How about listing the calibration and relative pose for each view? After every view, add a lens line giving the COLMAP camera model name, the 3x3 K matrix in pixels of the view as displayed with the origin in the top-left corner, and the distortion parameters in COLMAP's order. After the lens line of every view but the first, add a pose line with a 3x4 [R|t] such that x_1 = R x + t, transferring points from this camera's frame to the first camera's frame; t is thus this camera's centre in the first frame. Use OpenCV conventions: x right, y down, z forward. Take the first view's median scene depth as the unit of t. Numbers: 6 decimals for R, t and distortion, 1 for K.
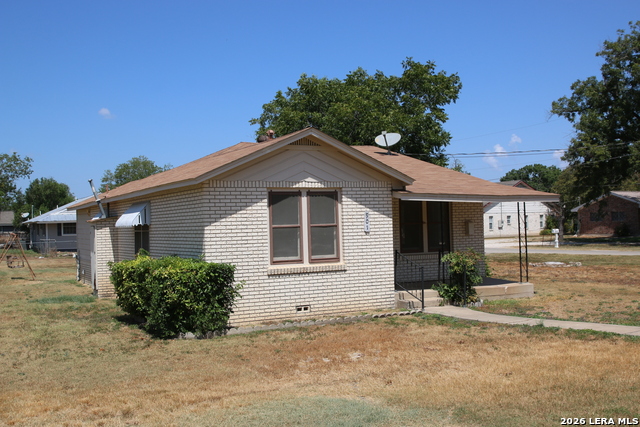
lens RADIAL K [[710.5, 0, 320.0], [0, 710.5, 212.2], [0, 0, 1]] dist [-0.078728, 0.000000]
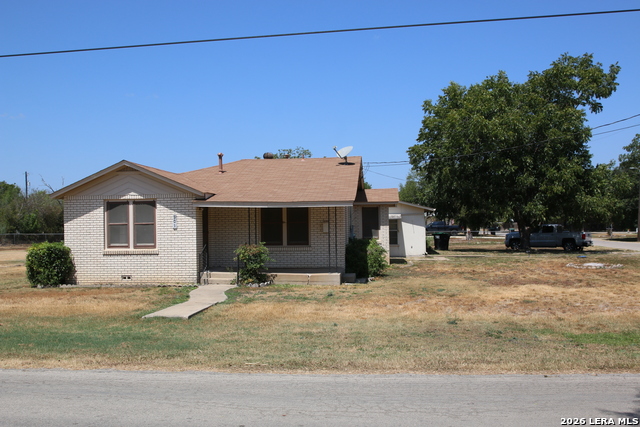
lens RADIAL K [[710.5, 0, 319.0], [0, 710.5, 213.0], [0, 0, 1]] dist [-0.078728, 0.000000]
pose [[0.827602, 0.007987, -0.561258, 1.164539], [-0.000133, 0.999902, 0.014032, -0.025626], [0.561315, -0.011538, 0.827522, -0.031845]]
